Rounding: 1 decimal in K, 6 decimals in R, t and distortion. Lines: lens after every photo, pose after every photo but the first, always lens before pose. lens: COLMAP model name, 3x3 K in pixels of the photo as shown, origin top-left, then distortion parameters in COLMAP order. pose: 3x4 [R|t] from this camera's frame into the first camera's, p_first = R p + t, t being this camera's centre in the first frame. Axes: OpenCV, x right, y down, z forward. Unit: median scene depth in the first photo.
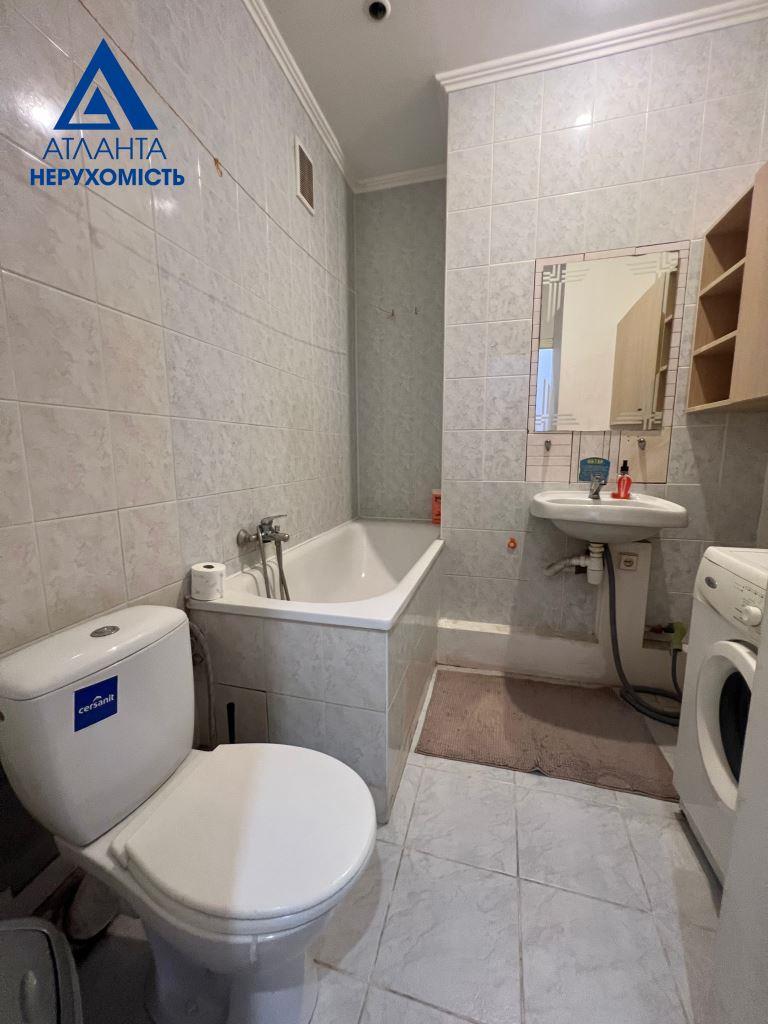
lens RADIAL K [[410.0, 0, 384.0], [0, 410.0, 514.2], [0, 0, 1]] dist [-0.001799, 0.000313]
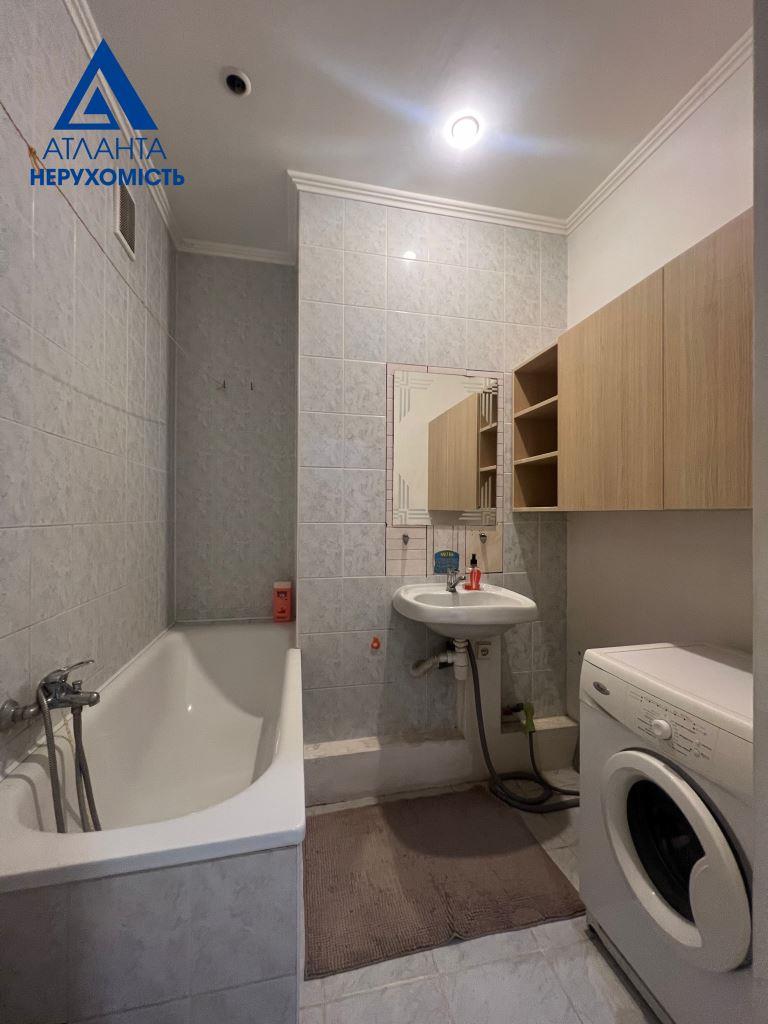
lens RADIAL K [[410.9, 0, 382.8], [0, 410.9, 513.2], [0, 0, 1]] dist [-0.002622, 0.000593]
pose [[0.883565, 0.009496, 0.468211, -0.123482], [0.062951, 0.988312, -0.138840, -0.100091], [-0.464057, 0.152148, 0.872641, 0.151556]]
